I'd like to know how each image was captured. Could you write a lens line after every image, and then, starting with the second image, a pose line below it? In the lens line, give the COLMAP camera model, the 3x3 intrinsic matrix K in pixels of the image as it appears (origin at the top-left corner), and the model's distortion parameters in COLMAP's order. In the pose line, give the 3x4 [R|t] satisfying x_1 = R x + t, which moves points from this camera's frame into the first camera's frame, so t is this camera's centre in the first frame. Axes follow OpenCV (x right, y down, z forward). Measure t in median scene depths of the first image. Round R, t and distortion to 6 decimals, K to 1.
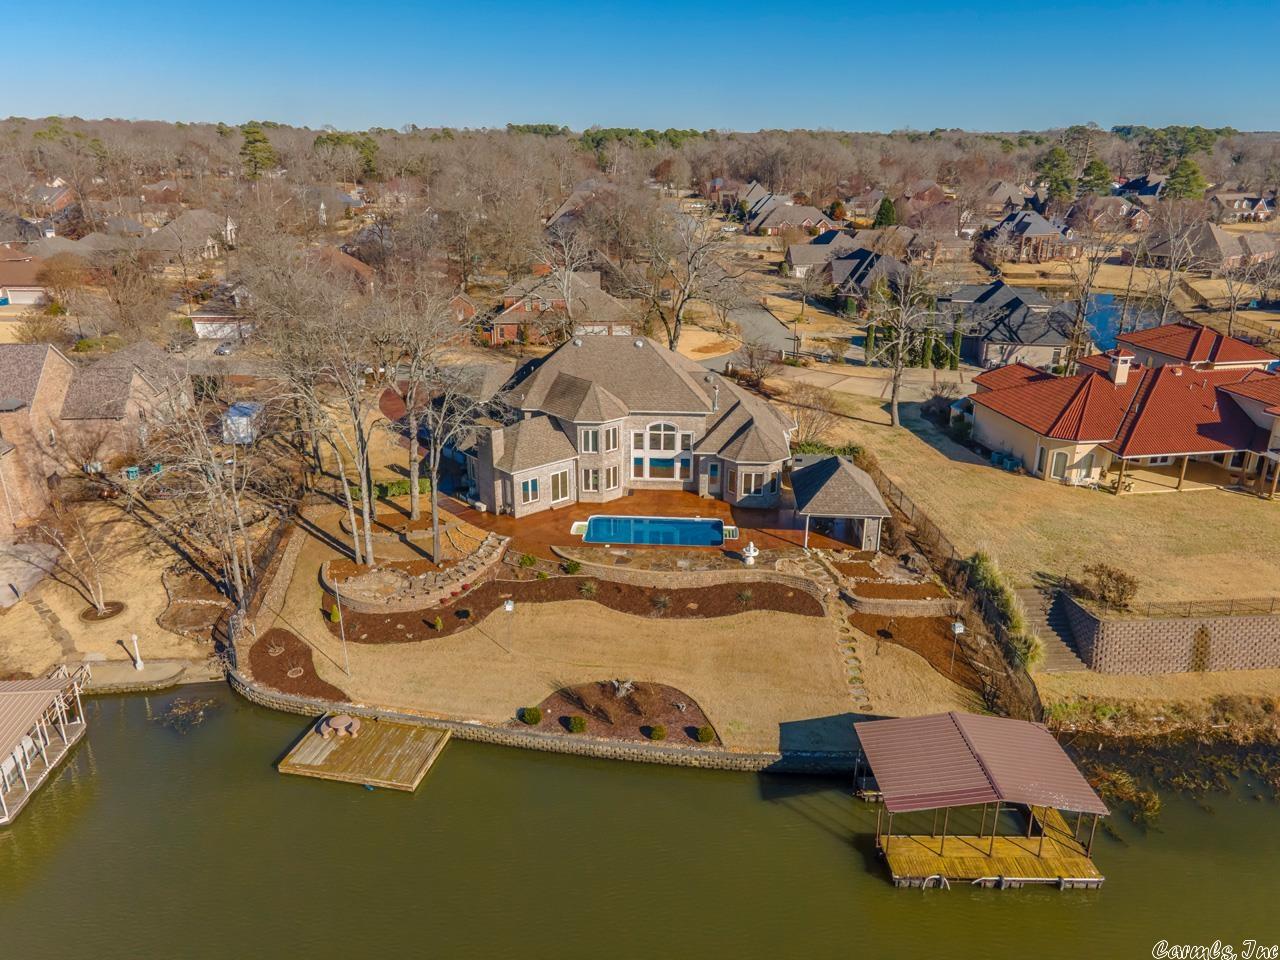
lens RADIAL K [[974.2, 0, 640.0], [0, 974.2, 480.0], [0, 0, 1]] dist [0.036891, 0.000182]
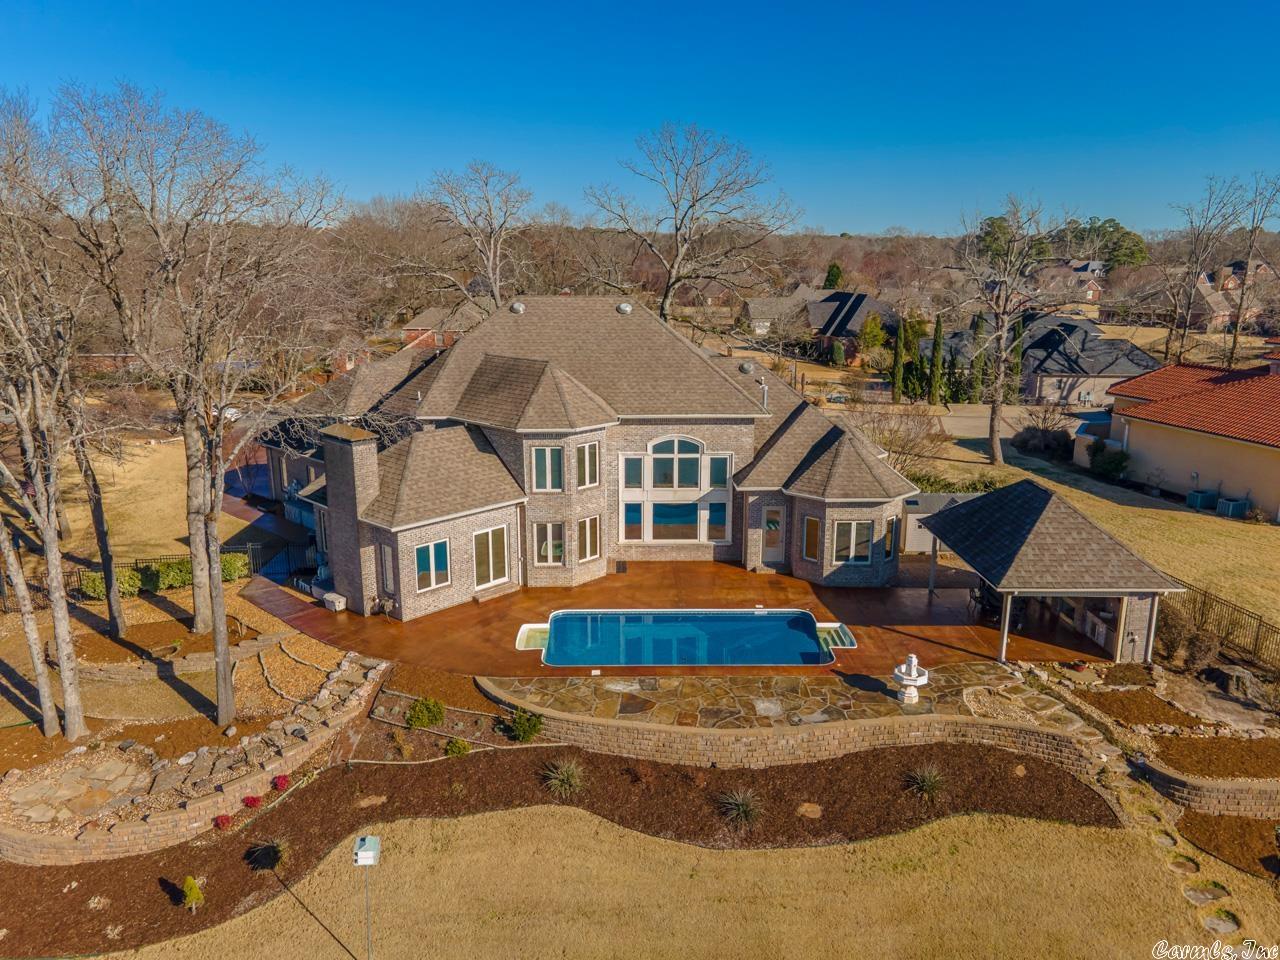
lens RADIAL K [[974.2, 0, 640.0], [0, 974.2, 480.0], [0, 0, 1]] dist [0.036891, 0.000182]
pose [[0.996410, -0.022587, 0.081591, -0.045500], [0.031072, 0.994063, -0.104271, 0.023094], [-0.078752, 0.106432, 0.991196, 0.483587]]
